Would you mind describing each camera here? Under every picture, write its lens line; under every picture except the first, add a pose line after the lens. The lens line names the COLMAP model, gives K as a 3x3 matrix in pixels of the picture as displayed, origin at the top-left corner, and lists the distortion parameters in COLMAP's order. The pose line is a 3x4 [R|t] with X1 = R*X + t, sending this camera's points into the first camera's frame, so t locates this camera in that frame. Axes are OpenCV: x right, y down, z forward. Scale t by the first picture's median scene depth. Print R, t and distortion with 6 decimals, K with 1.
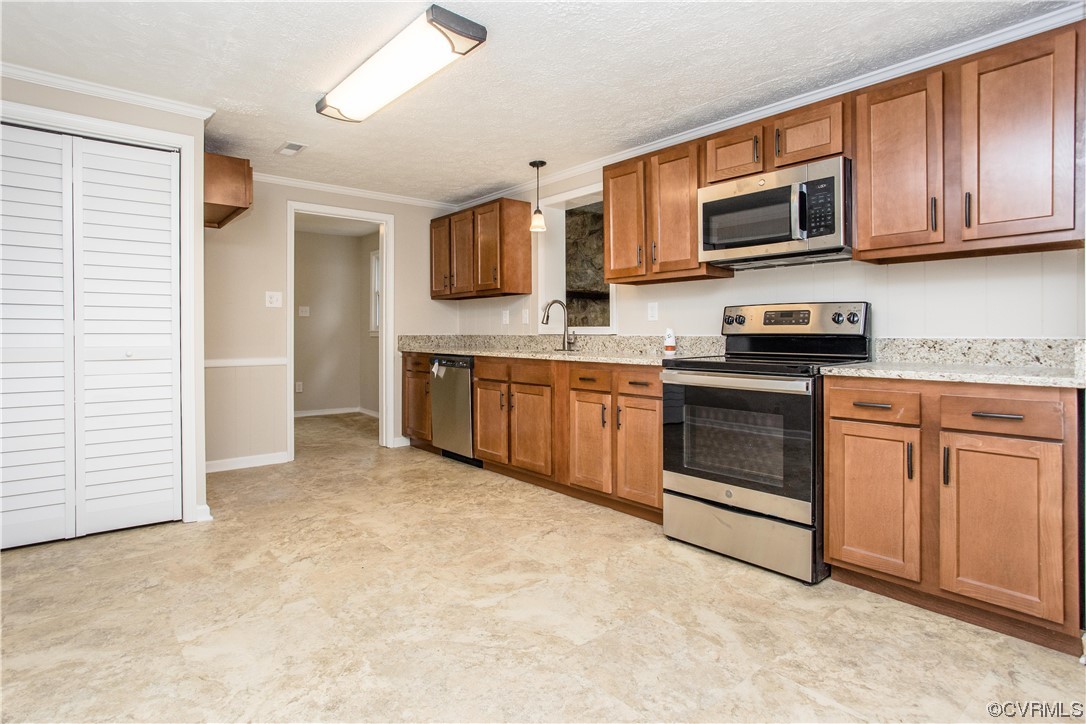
lens RADIAL K [[567.4, 0, 541.5], [0, 567.4, 330.3], [0, 0, 1]] dist [-0.042708, 0.000888]
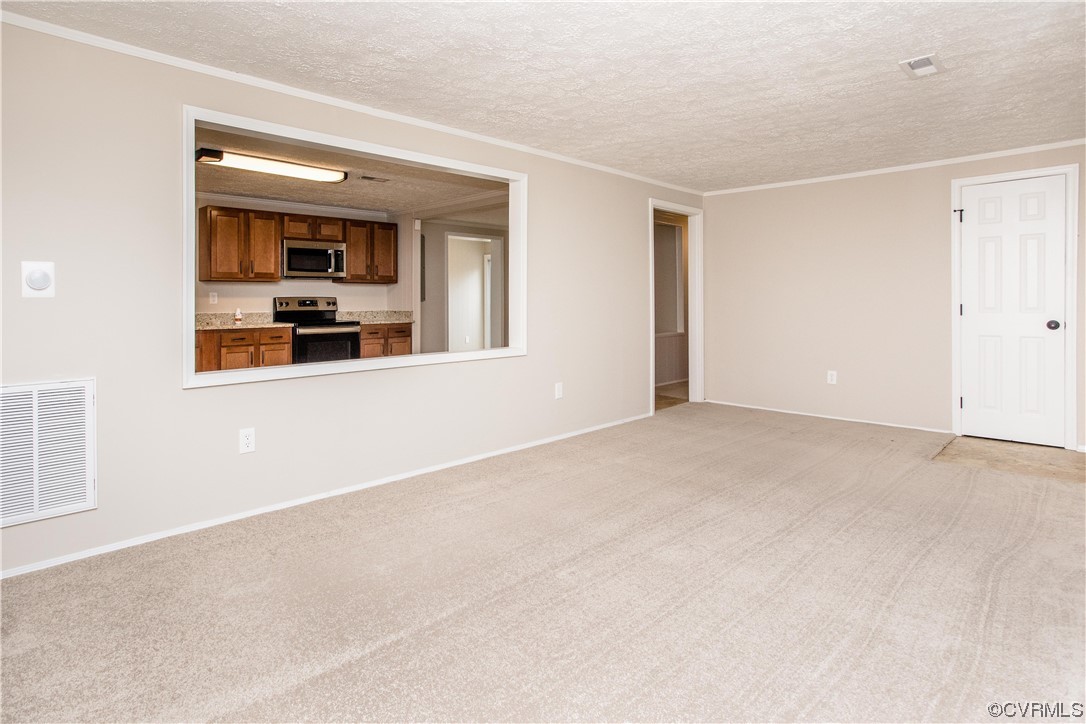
lens RADIAL K [[563.7, 0, 508.5], [0, 563.7, 298.3], [0, 0, 1]] dist [-0.023708, 0.000558]
pose [[-0.062185, 0.005269, 0.998051, -1.998254], [0.002950, 0.999983, -0.005095, -0.030194], [-0.998060, 0.002627, -0.062199, 0.359350]]
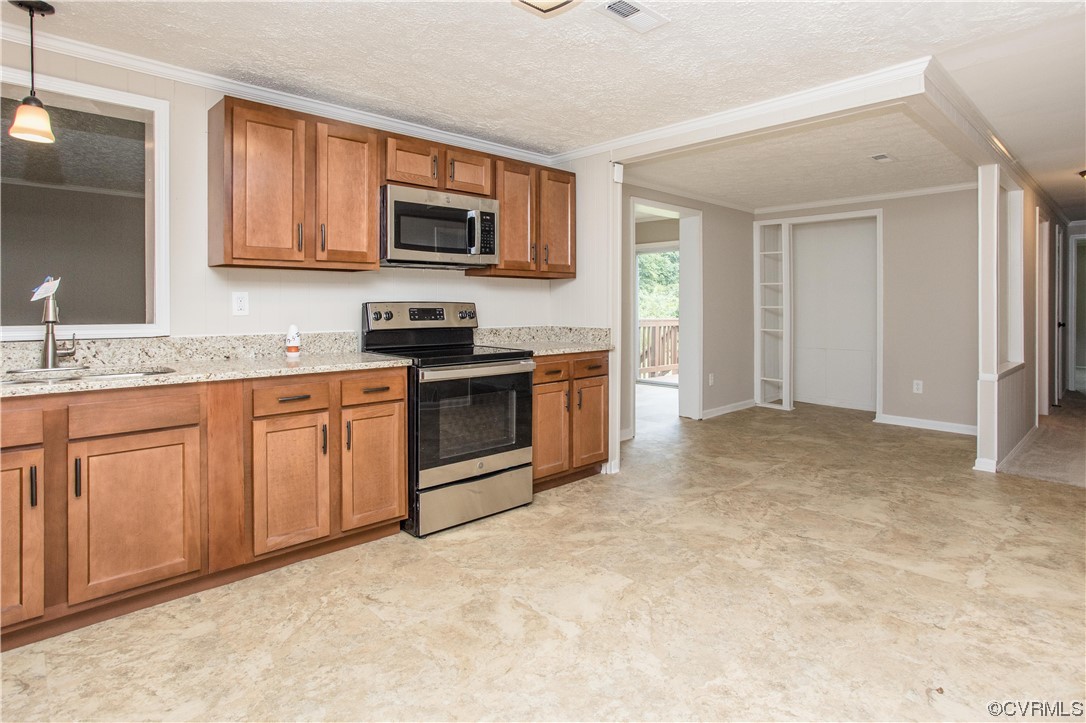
lens RADIAL K [[569.6, 0, 567.5], [0, 569.6, 308.6], [0, 0, 1]] dist [-0.027976, 0.000936]
pose [[-0.073426, -0.001621, 0.997299, -0.820339], [-0.002368, 0.999996, 0.001451, -0.038854], [-0.997298, -0.002256, -0.073430, 0.850224]]
